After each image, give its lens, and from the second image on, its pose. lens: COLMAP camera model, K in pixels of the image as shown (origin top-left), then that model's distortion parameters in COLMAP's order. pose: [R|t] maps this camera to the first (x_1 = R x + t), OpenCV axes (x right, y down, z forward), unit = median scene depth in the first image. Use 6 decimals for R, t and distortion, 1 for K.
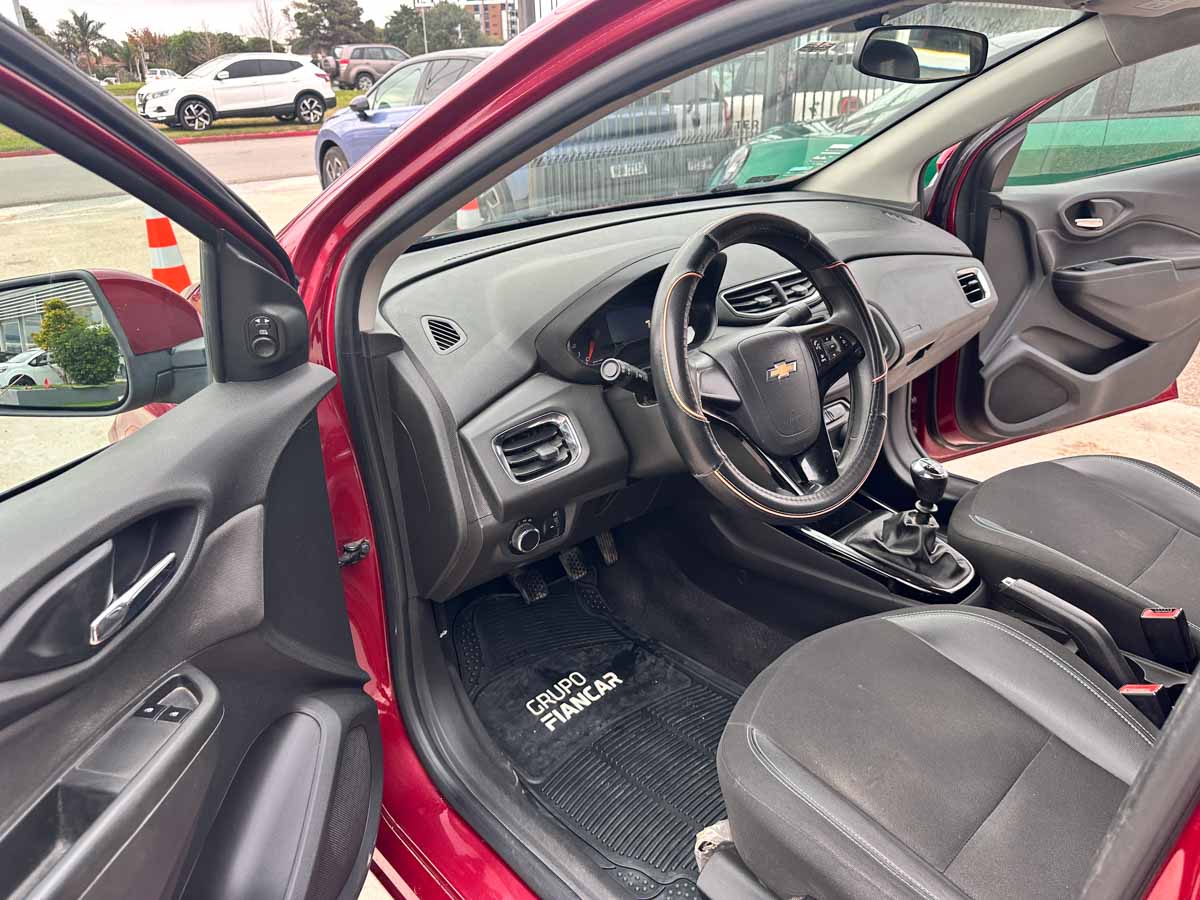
lens RADIAL K [[852.2, 0, 591.1], [0, 852.2, 441.6], [0, 0, 1]] dist [0.010591, -0.014224]
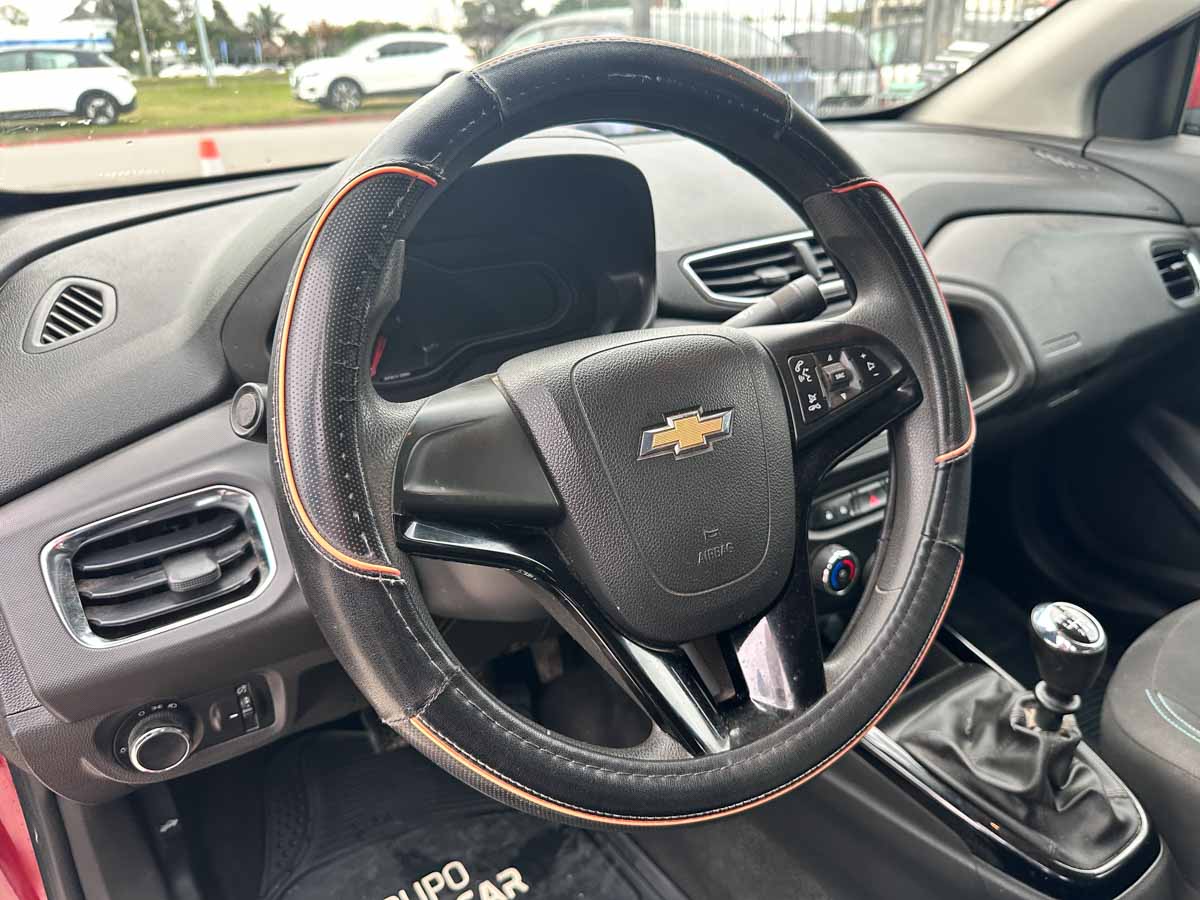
lens RADIAL K [[852.2, 0, 605.5], [0, 852.2, 443.5], [0, 0, 1]] dist [0.010591, -0.014224]
pose [[0.987641, 0.060032, -0.144779, 0.191238], [-0.058091, 0.998156, 0.017598, -0.065042], [0.145569, -0.008970, 0.989307, 0.464463]]
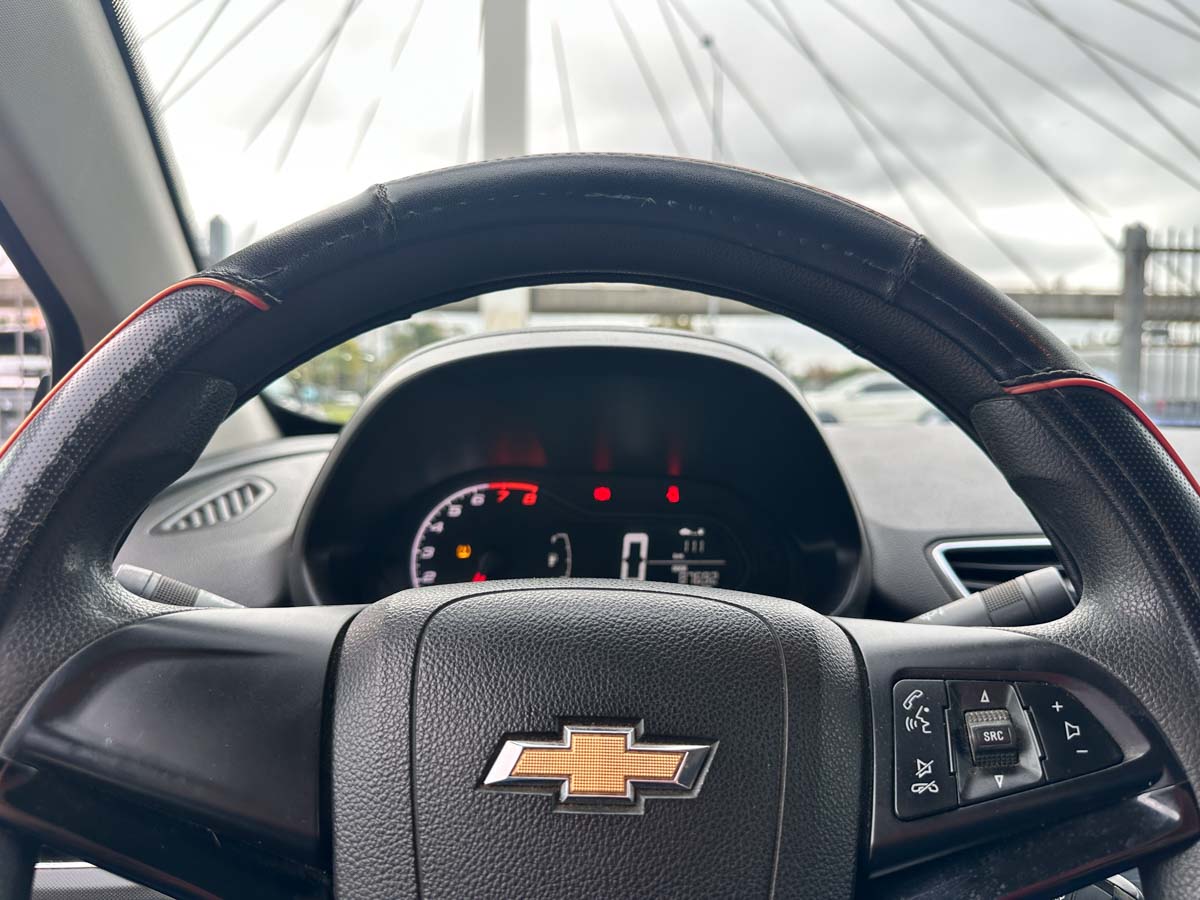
lens RADIAL K [[852.2, 0, 611.8], [0, 852.2, 443.5], [0, 0, 1]] dist [0.010591, -0.014224]
pose [[0.778300, 0.062007, -0.624823, 0.278893], [-0.275307, 0.928056, -0.250833, -0.082691], [0.564318, 0.367242, 0.739378, 0.633576]]
